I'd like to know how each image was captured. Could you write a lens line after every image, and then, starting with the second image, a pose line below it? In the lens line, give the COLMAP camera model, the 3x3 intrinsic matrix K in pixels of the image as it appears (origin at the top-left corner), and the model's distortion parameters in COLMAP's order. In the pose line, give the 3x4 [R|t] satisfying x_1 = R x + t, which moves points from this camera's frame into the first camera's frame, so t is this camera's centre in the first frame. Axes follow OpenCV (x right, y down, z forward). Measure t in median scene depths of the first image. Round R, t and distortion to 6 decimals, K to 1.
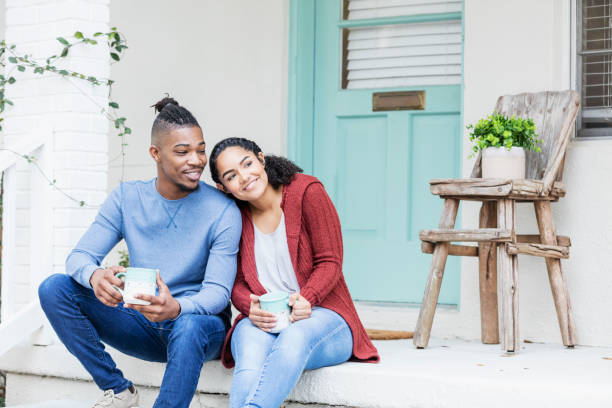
lens RADIAL K [[1492.5, 0, 306.0], [0, 1492.5, 204.0], [0, 0, 1]] dist [-0.044272, 0.231461]
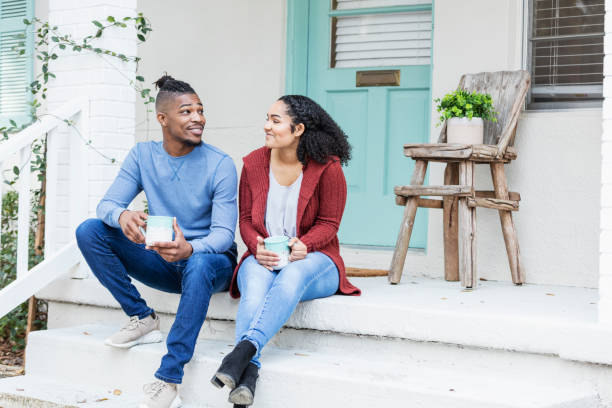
lens RADIAL K [[1228.2, 0, 306.0], [0, 1228.2, 204.0], [0, 0, 1]] dist [0.050637, 0.223449]
pose [[0.999919, 0.010913, 0.006524, -0.001368], [-0.011118, 0.999417, 0.032272, 0.000900], [-0.006168, -0.032342, 0.999458, 0.010712]]
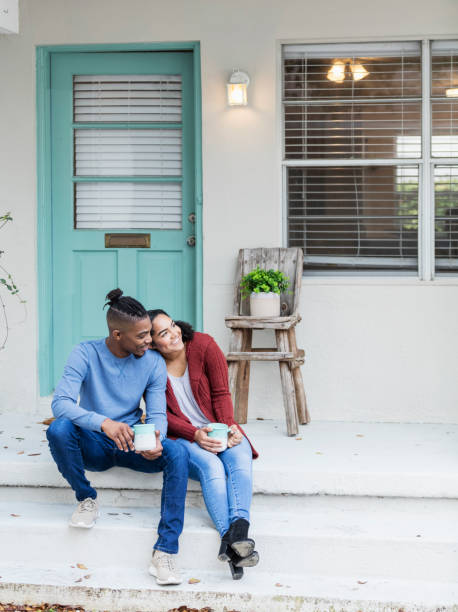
lens RADIAL K [[1316.1, 0, 229.6], [0, 1316.1, 257.7], [0, 0, 1]] dist [0.004932, -0.016781]
pose [[0.874041, -0.028843, 0.484995, -0.515431], [0.004636, 0.998686, 0.051038, -0.135483], [-0.485830, -0.042361, 0.873026, -0.095863]]
